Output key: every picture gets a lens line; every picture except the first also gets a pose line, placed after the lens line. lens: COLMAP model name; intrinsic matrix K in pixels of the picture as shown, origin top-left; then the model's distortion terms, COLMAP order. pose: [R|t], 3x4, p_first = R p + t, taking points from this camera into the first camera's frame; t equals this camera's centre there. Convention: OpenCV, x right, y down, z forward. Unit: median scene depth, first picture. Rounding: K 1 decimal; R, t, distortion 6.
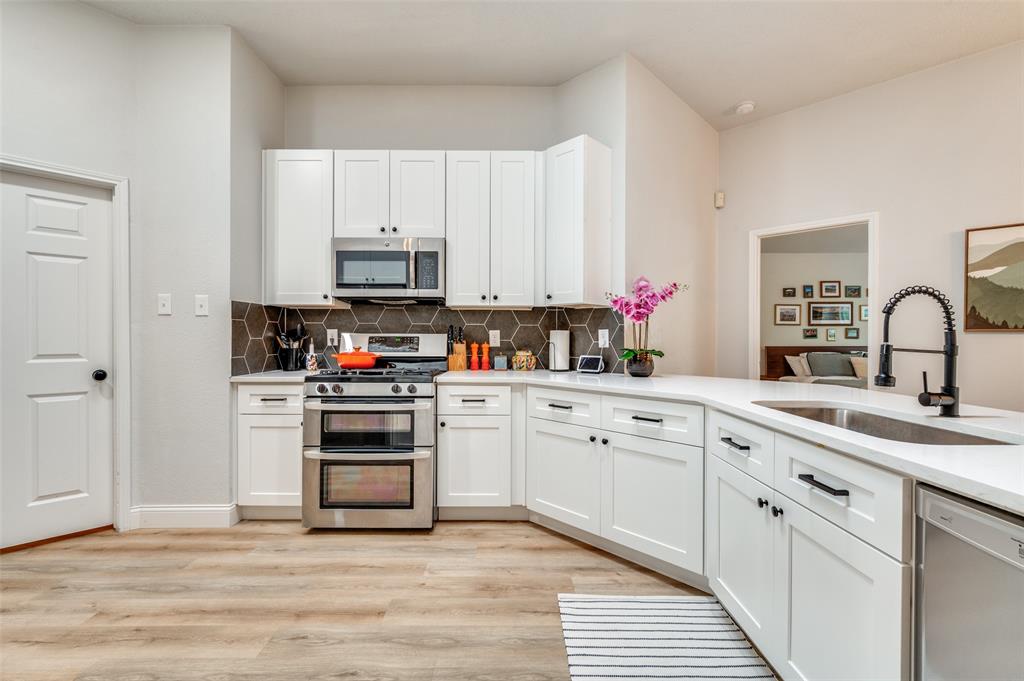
lens RADIAL K [[405.4, 0, 511.1], [0, 405.4, 337.8], [0, 0, 1]] dist [-0.002735, 0.000682]
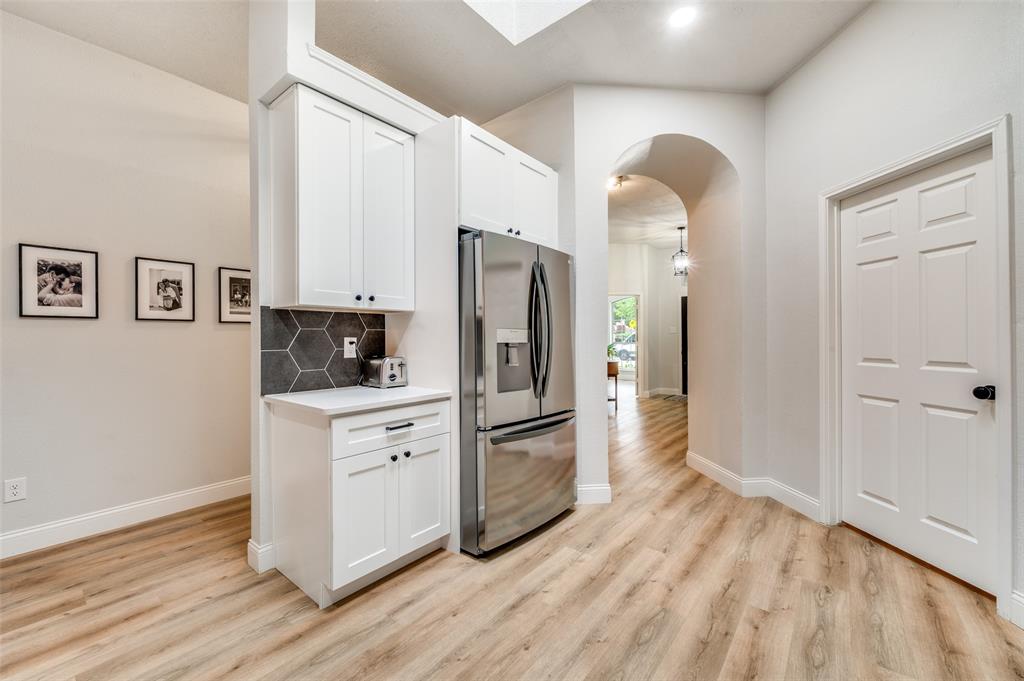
lens RADIAL K [[405.4, 0, 511.1], [0, 405.4, 337.8], [0, 0, 1]] dist [-0.002735, 0.000682]
pose [[-0.620273, -0.002419, -0.784382, 0.141649], [0.003134, 0.999980, -0.005562, -0.009034], [0.784380, -0.005908, -0.620253, 0.830338]]
